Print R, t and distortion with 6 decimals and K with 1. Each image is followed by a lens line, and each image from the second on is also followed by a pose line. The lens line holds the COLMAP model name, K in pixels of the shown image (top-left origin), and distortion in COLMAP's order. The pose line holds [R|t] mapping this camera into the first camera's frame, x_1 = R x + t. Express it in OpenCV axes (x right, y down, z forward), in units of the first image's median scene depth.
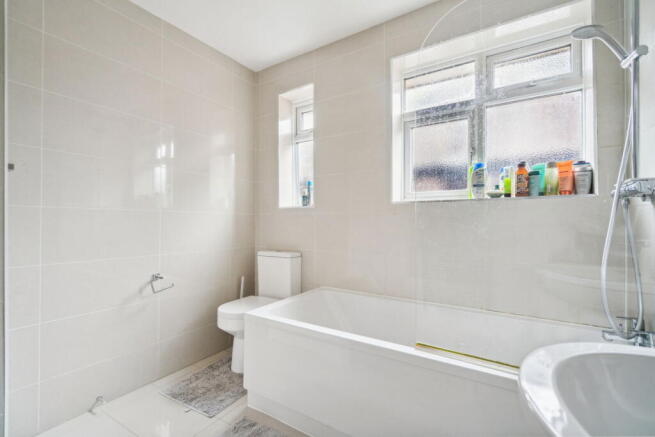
lens RADIAL K [[301.7, 0, 326.0], [0, 301.7, 212.1], [0, 0, 1]] dist [0.001437, 0.000321]
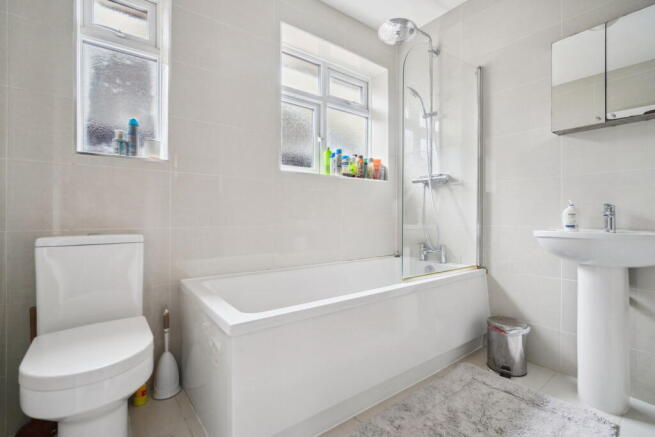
lens RADIAL K [[301.7, 0, 326.0], [0, 301.7, 212.1], [0, 0, 1]] dist [0.001437, 0.000321]
pose [[0.333153, -0.002879, 0.942869, -0.694186], [-0.038990, 0.999098, 0.016828, 0.084648], [-0.942066, -0.042369, 0.332740, 0.554518]]
